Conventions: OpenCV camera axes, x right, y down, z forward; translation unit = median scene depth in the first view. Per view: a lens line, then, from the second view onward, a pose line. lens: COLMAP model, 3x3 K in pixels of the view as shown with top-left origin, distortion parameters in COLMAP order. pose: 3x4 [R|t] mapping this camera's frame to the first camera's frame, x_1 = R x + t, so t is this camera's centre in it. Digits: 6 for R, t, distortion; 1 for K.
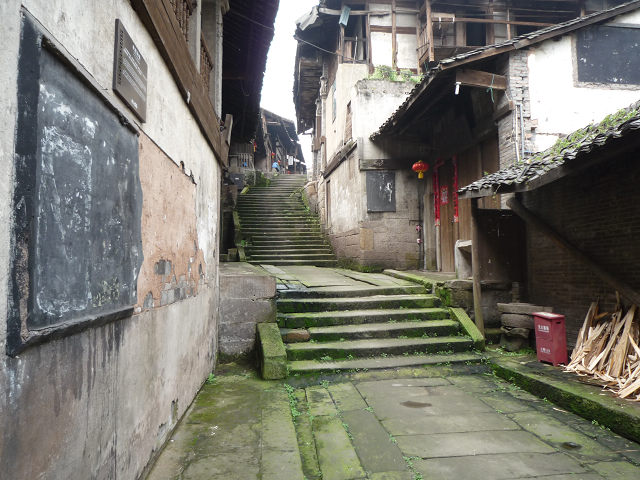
lens RADIAL K [[482.7, 0, 320.0], [0, 482.7, 240.0], [0, 0, 1]] dist [0.007963, -0.043028]
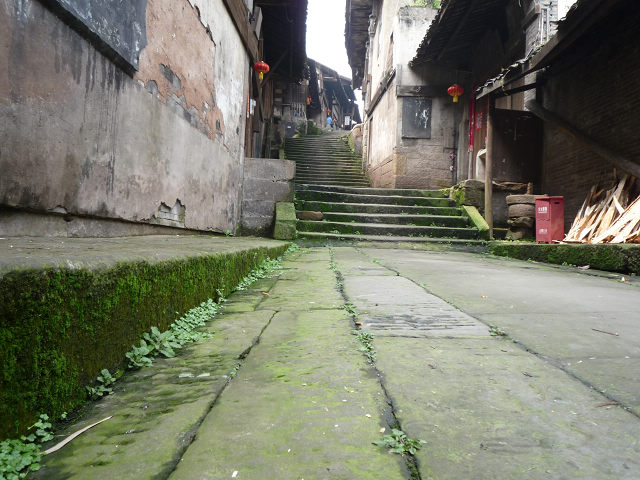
lens RADIAL K [[482.7, 0, 320.0], [0, 482.7, 240.0], [0, 0, 1]] dist [0.007963, -0.043028]
pose [[0.991450, 0.050938, -0.120132, 0.059696], [-0.044533, 0.997470, 0.055415, 0.108645], [0.122650, -0.049592, 0.991210, -0.047032]]
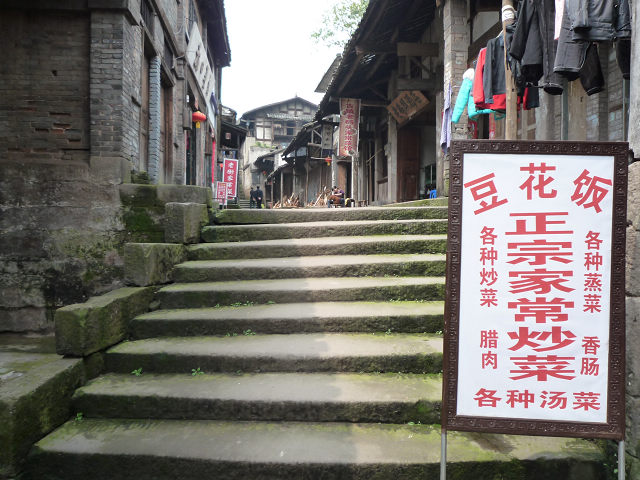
lens RADIAL K [[482.7, 0, 320.0], [0, 482.7, 240.0], [0, 0, 1]] dist [0.007963, -0.043028]
pose [[0.993980, 0.016015, 0.108386, 0.218075], [-0.024678, 0.996564, 0.079064, 0.062028], [-0.106747, -0.081262, 0.990960, -2.659345]]
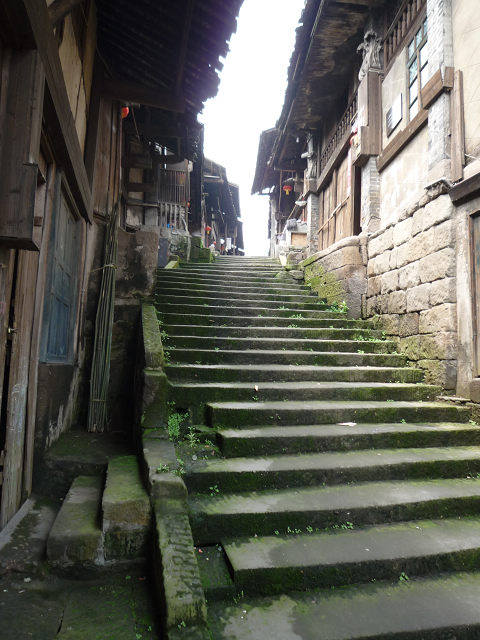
lens RADIAL K [[482.7, 0, 240.0], [0, 482.7, 320.0], [0, 0, 1]] dist [0.007963, -0.043028]
pose [[0.999390, 0.033535, 0.009758, -0.168545], [-0.033076, 0.998488, -0.043910, -0.053399], [-0.011215, 0.043561, 0.998988, 0.964755]]
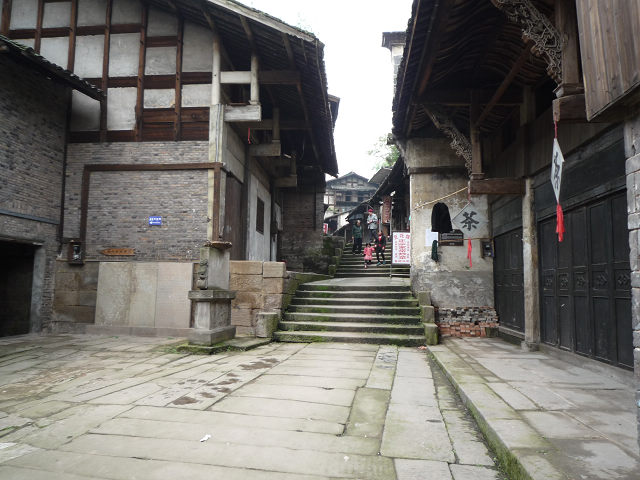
lens RADIAL K [[482.7, 0, 320.0], [0, 482.7, 240.0], [0, 0, 1]] dist [0.007963, -0.043028]
pose [[0.999648, 0.025873, 0.005835, 0.071355], [-0.025692, 0.999240, -0.029299, 0.110955], [-0.006588, 0.029139, 0.999554, -3.842000]]
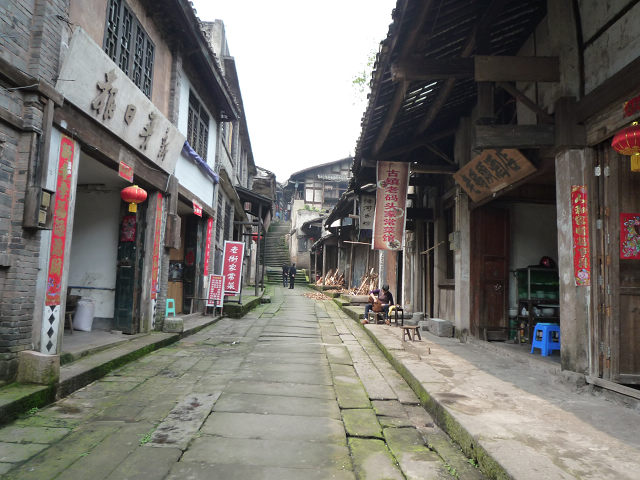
lens RADIAL K [[482.7, 0, 320.0], [0, 482.7, 240.0], [0, 0, 1]] dist [0.007963, -0.043028]
pose [[0.998794, 0.042358, -0.024813, 0.319822], [-0.043123, 0.998584, -0.031141, -0.037735], [0.023459, 0.032173, 0.999207, -2.232571]]
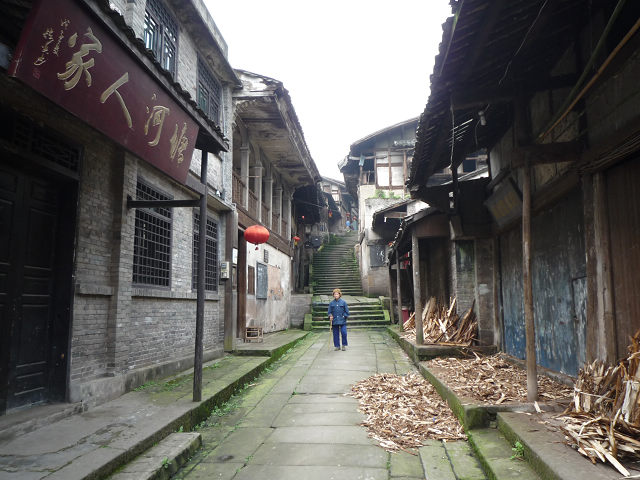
lens RADIAL K [[482.7, 0, 320.0], [0, 482.7, 240.0], [0, 0, 1]] dist [0.007963, -0.043028]
pose [[0.978095, -0.036400, -0.204953, 0.300105], [0.020744, 0.996736, -0.078024, -0.017607], [0.207124, 0.072063, 0.975657, -0.948946]]
